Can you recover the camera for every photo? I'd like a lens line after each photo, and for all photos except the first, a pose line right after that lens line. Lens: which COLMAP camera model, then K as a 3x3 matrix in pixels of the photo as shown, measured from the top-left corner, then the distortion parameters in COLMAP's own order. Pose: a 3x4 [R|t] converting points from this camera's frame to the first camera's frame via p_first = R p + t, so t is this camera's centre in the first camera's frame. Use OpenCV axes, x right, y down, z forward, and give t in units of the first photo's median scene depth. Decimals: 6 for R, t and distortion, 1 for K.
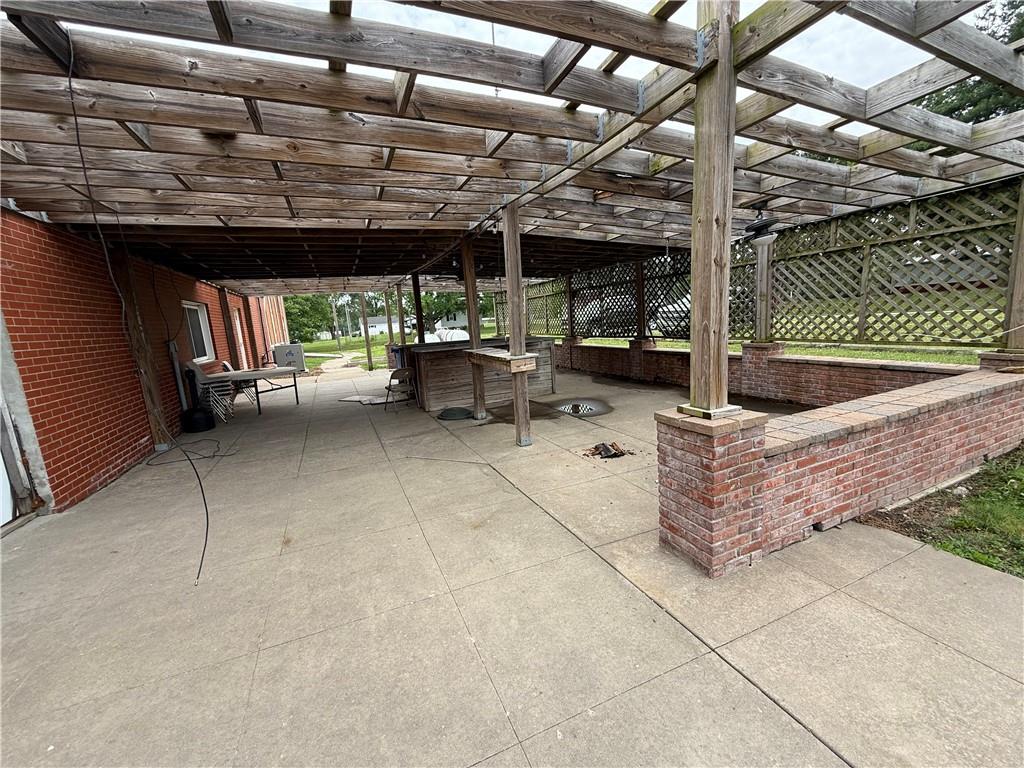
lens RADIAL K [[403.8, 0, 512.0], [0, 403.8, 384.0], [0, 0, 1]] dist [-0.000458, -0.000098]
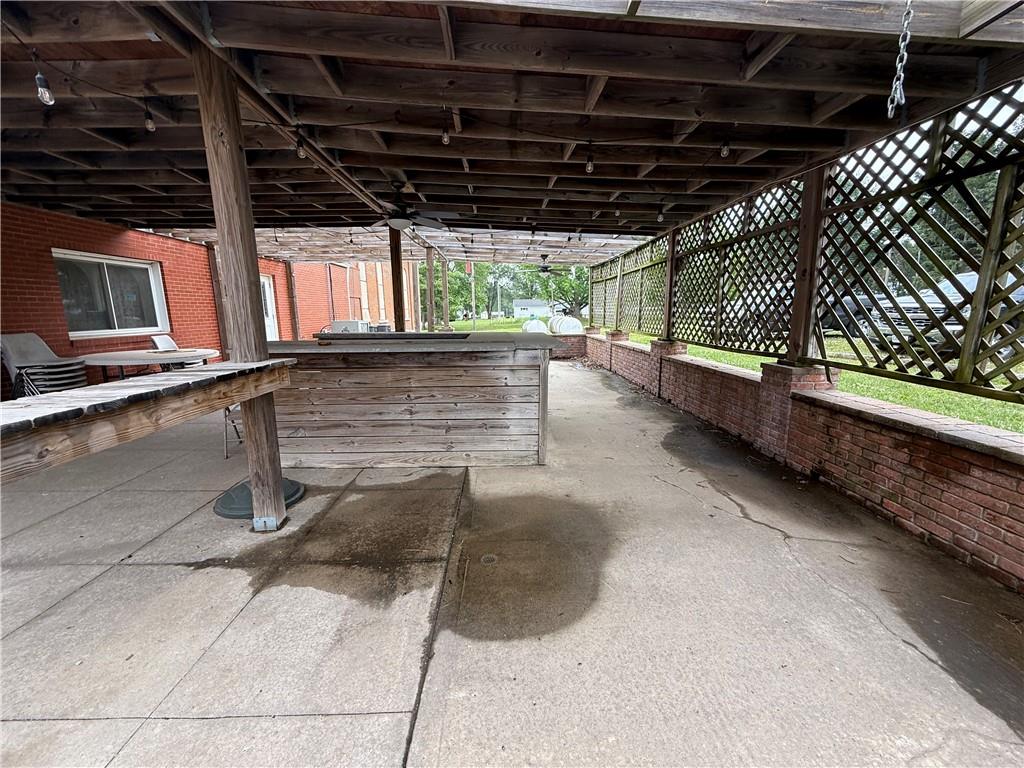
lens RADIAL K [[403.8, 0, 512.0], [0, 403.8, 384.0], [0, 0, 1]] dist [-0.000458, -0.000098]
pose [[0.921970, 0.126645, -0.365967, 0.208419], [-0.113546, 0.991885, 0.057195, -0.082477], [0.370241, -0.011178, 0.928868, 0.510319]]
